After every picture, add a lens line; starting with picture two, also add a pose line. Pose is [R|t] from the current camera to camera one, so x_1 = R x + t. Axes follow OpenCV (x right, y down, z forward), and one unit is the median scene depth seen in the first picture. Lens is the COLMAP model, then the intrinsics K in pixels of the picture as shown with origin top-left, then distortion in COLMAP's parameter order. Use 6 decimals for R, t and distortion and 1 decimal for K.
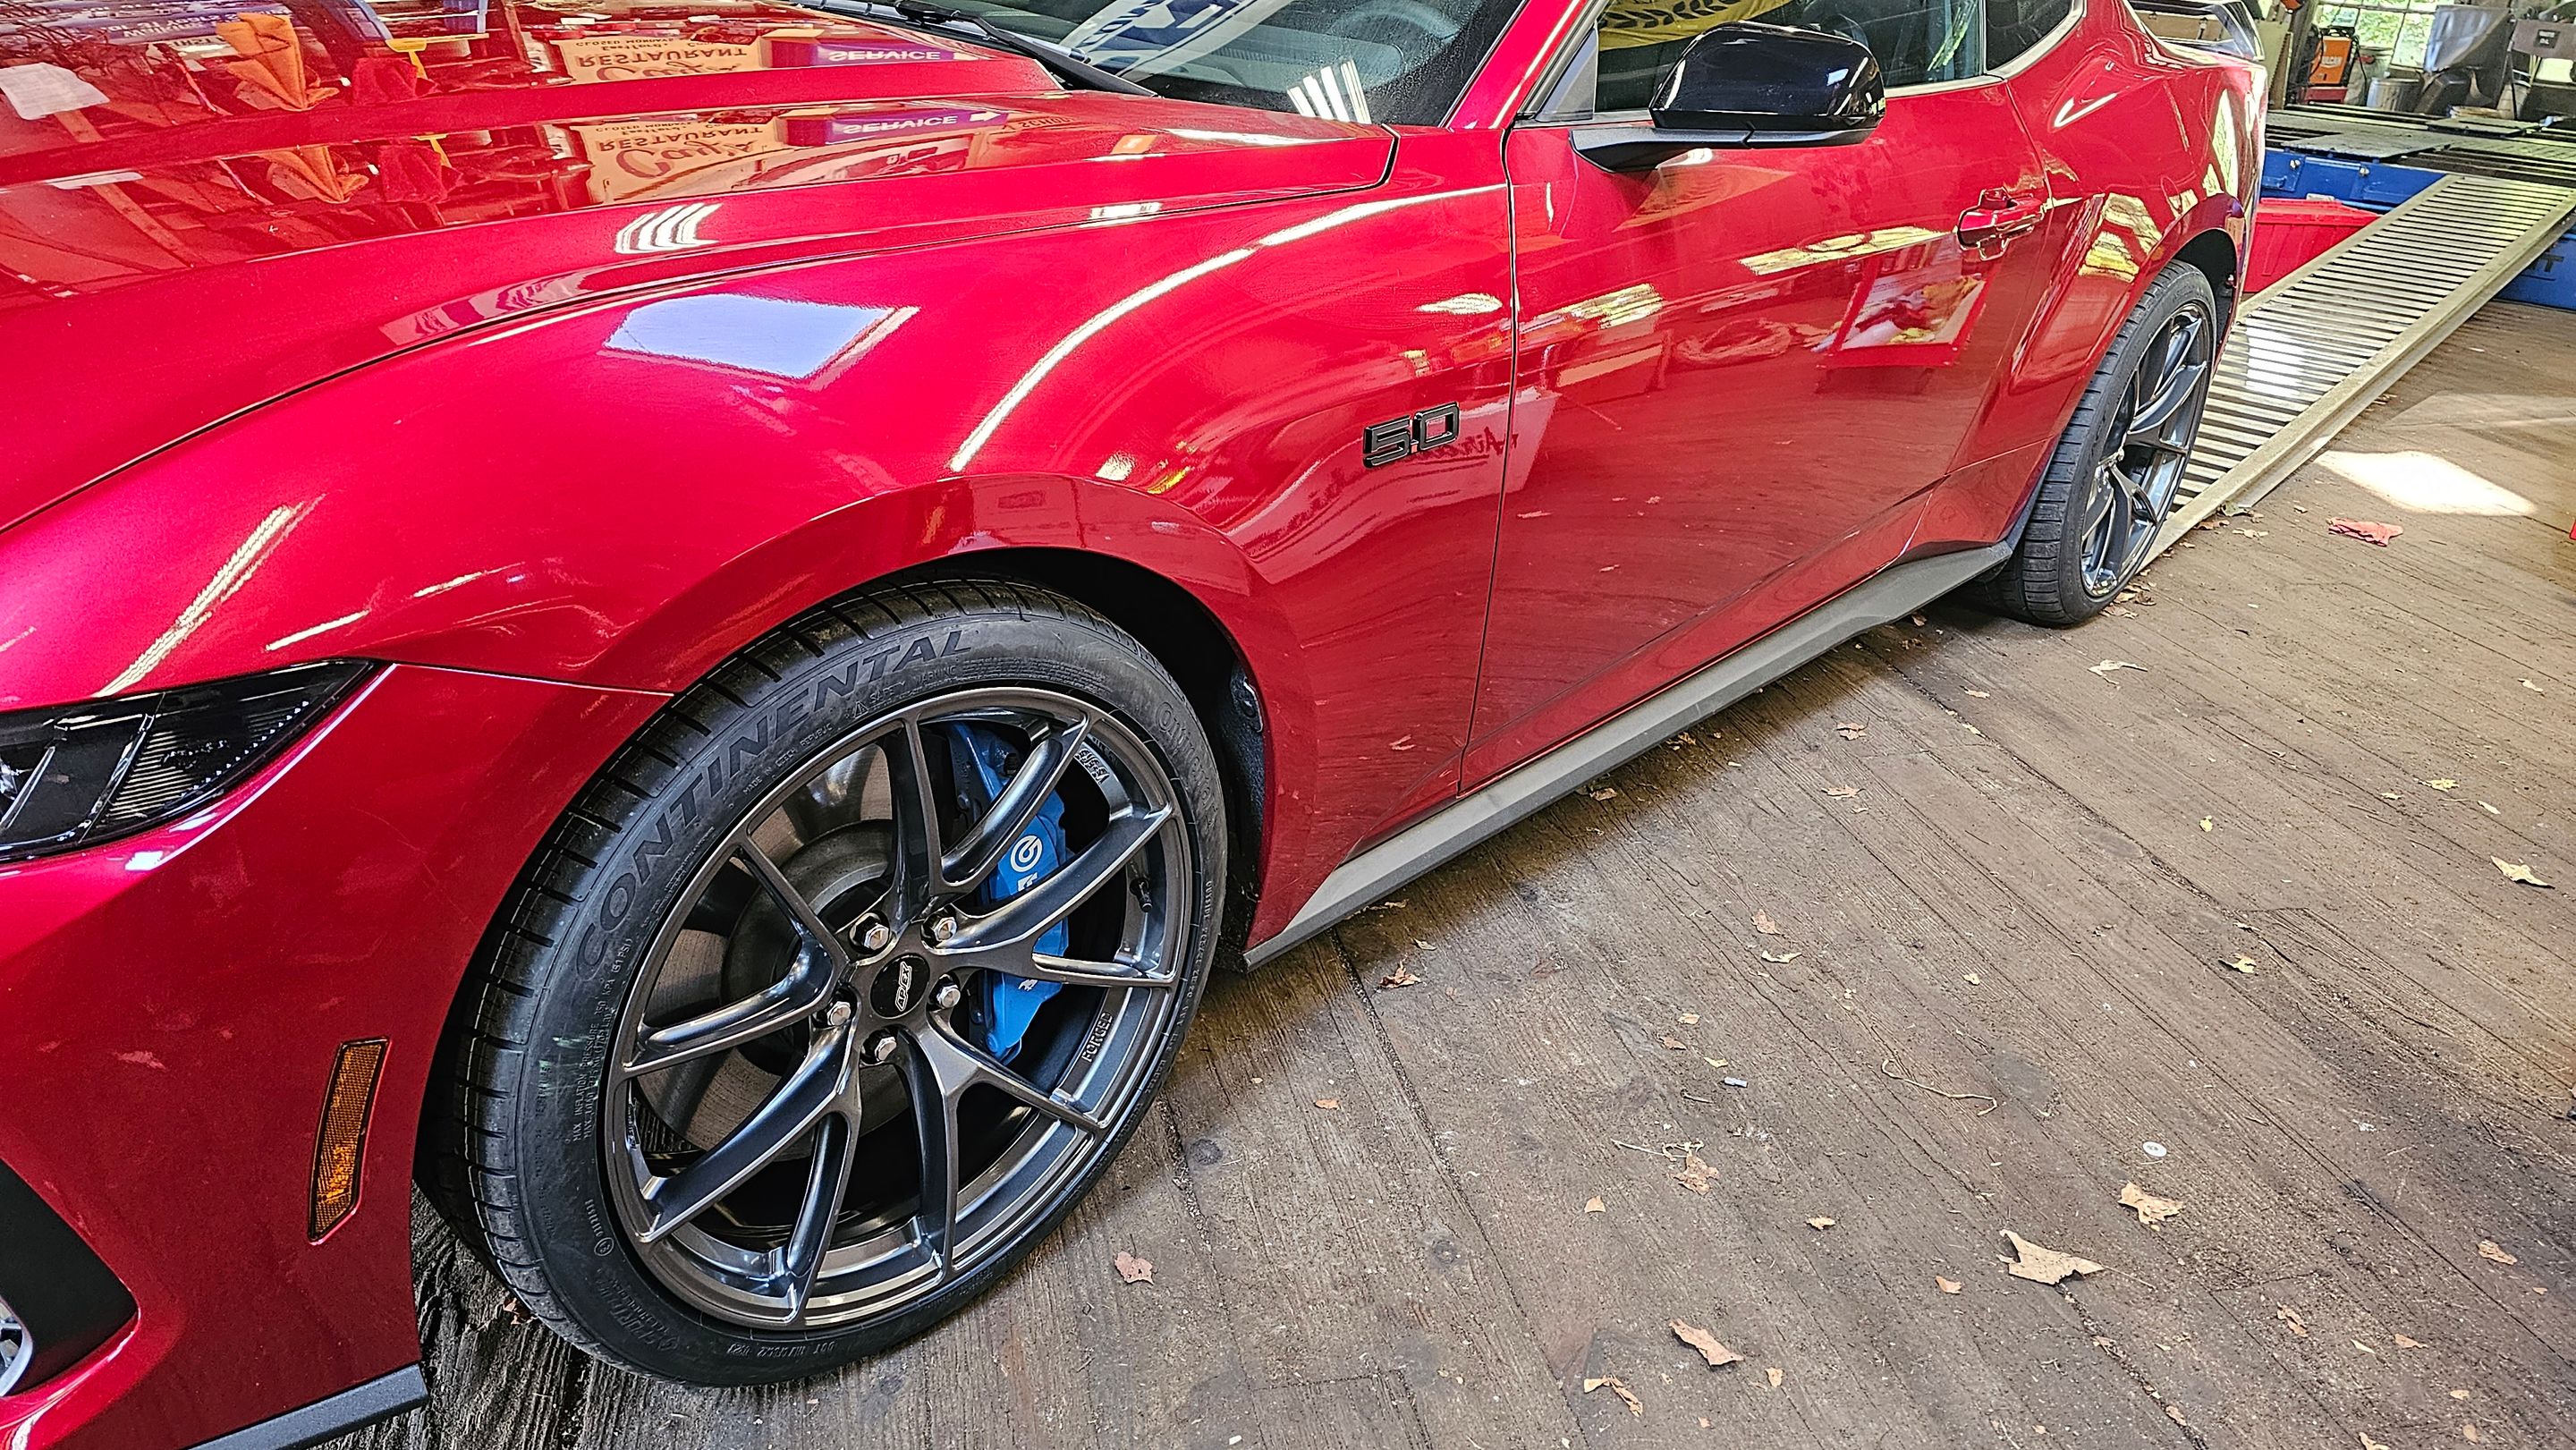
lens RADIAL K [[1727.9, 0, 1288.0], [0, 1727.9, 725.0], [0, 0, 1]] dist [0.056244, -0.045534]
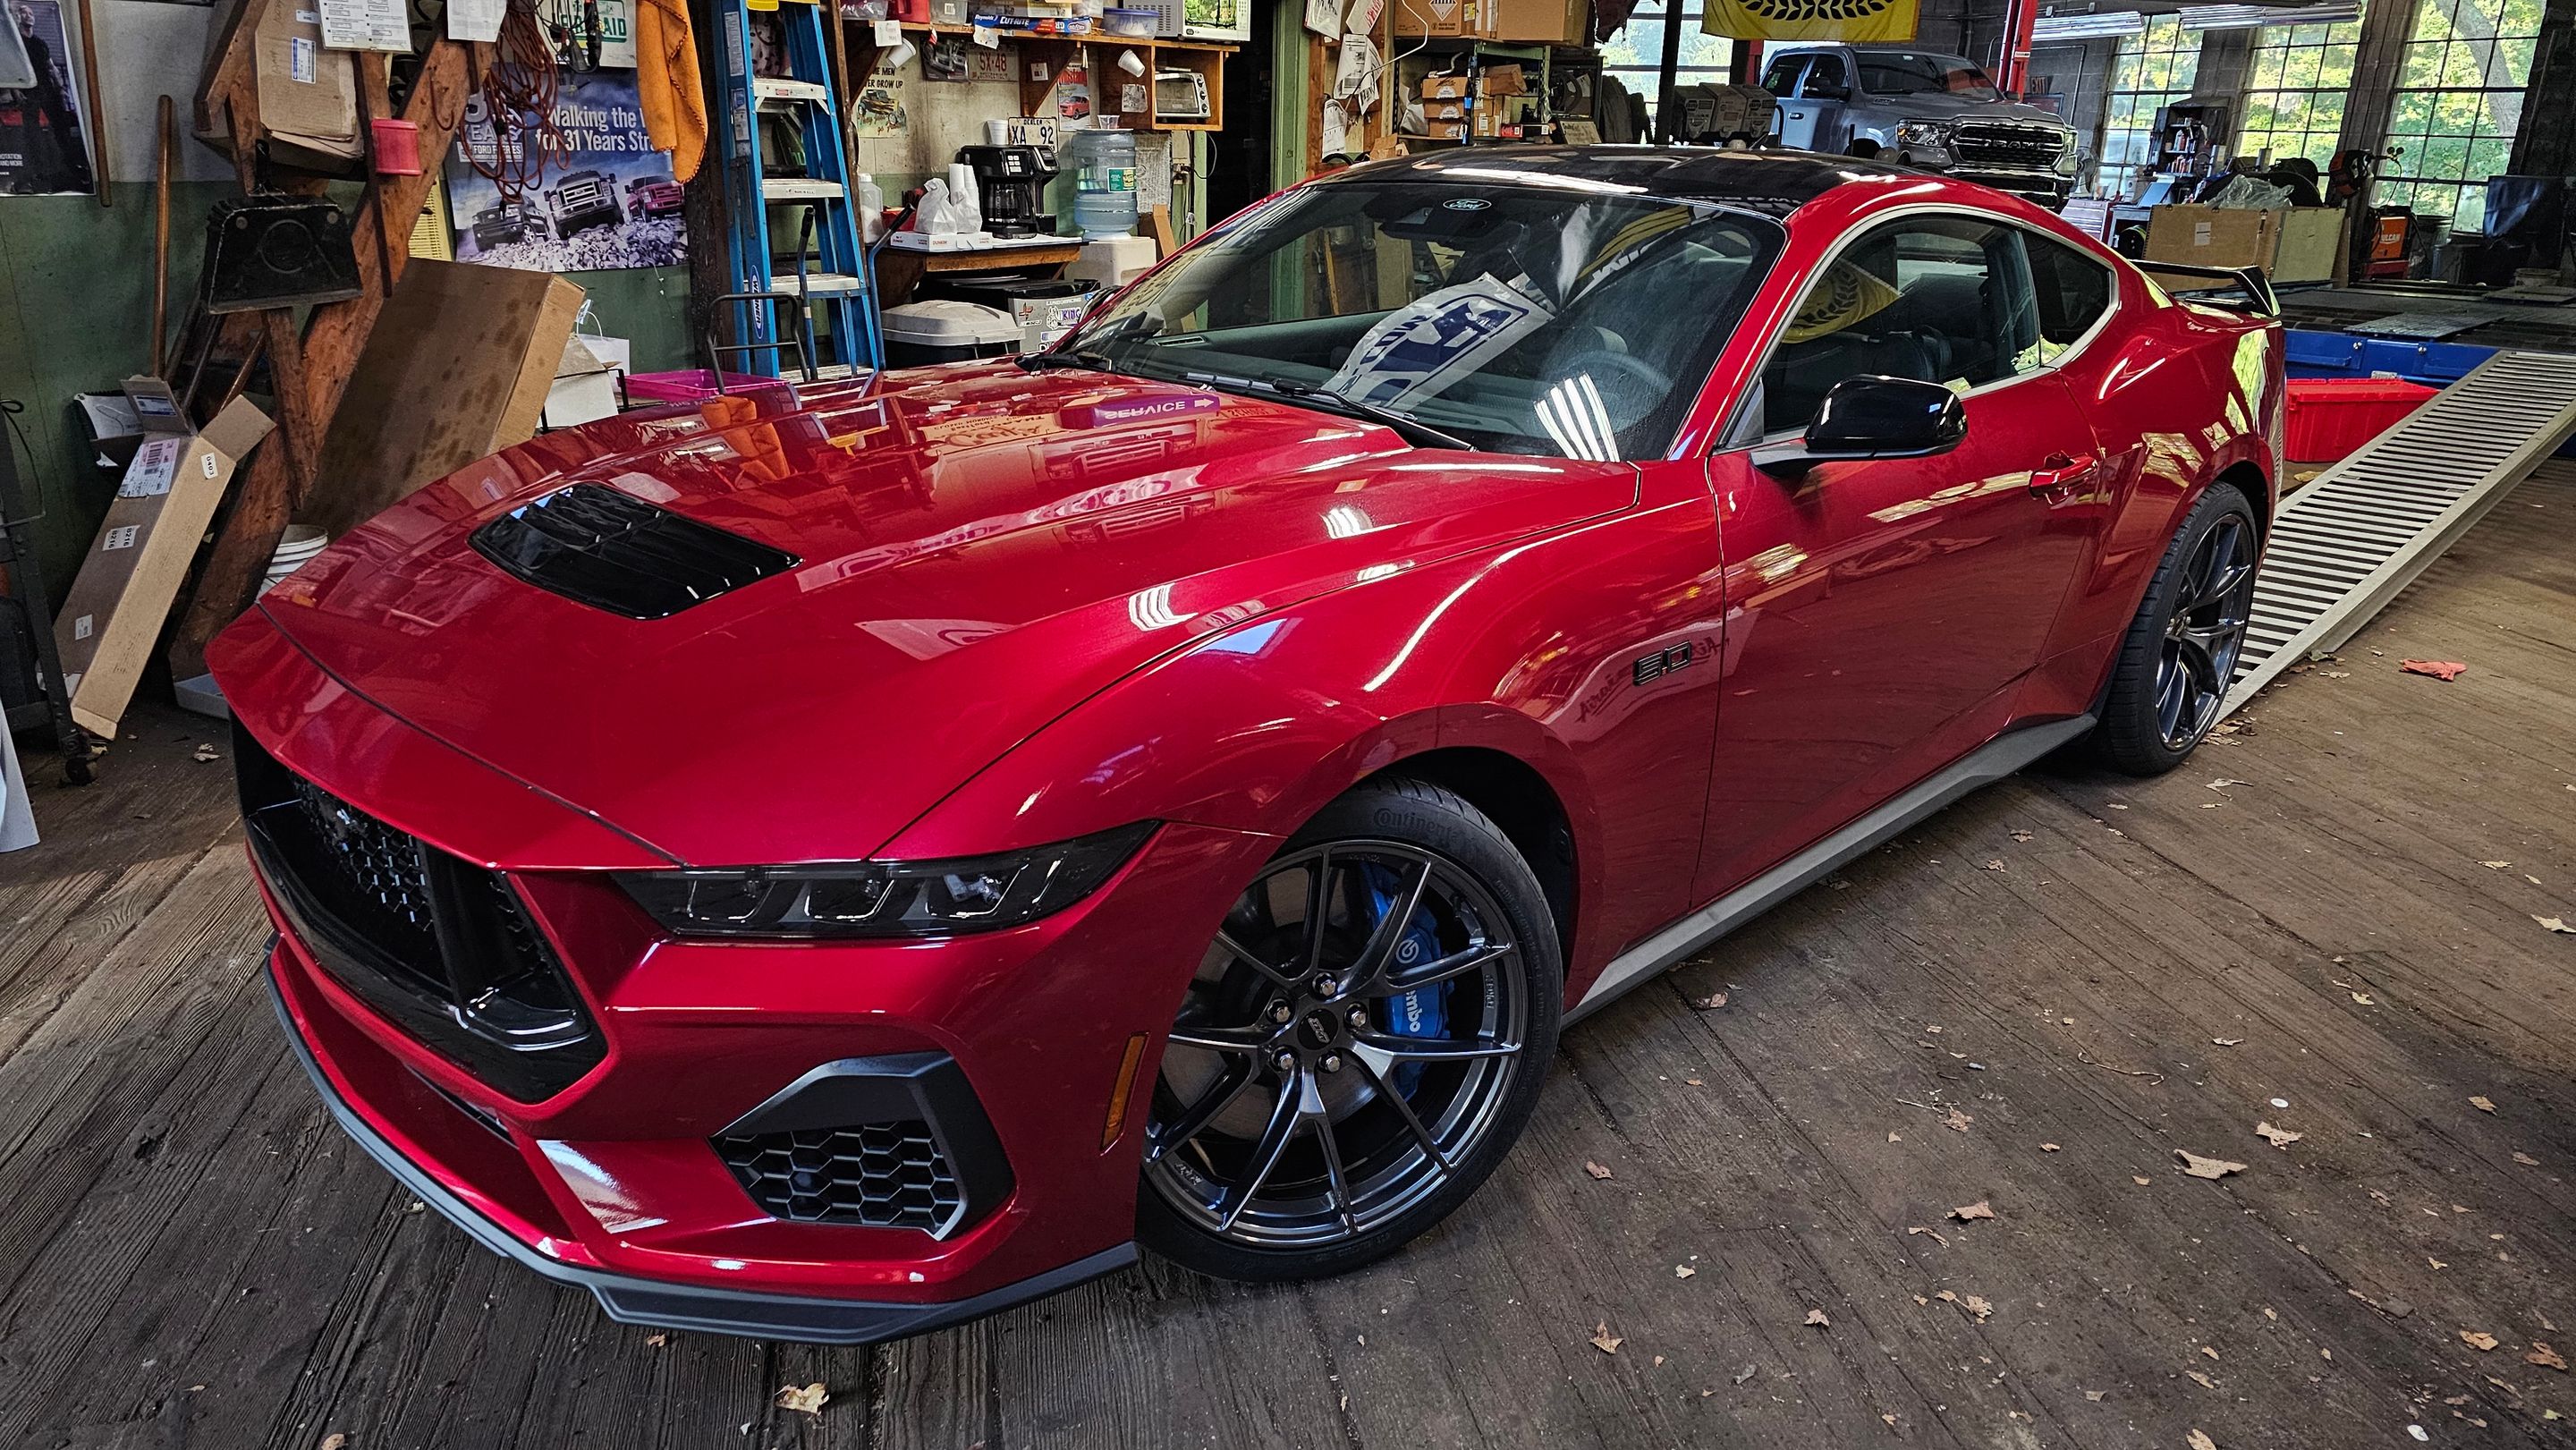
lens RADIAL K [[1721.7, 0, 1267.9], [0, 1721.7, 715.3], [0, 0, 1]] dist [0.063098, -0.052501]
pose [[0.997280, -0.038326, -0.062959, -0.175425], [0.031329, 0.993592, -0.108600, 0.041978], [0.066718, 0.106332, 0.992090, -0.391515]]
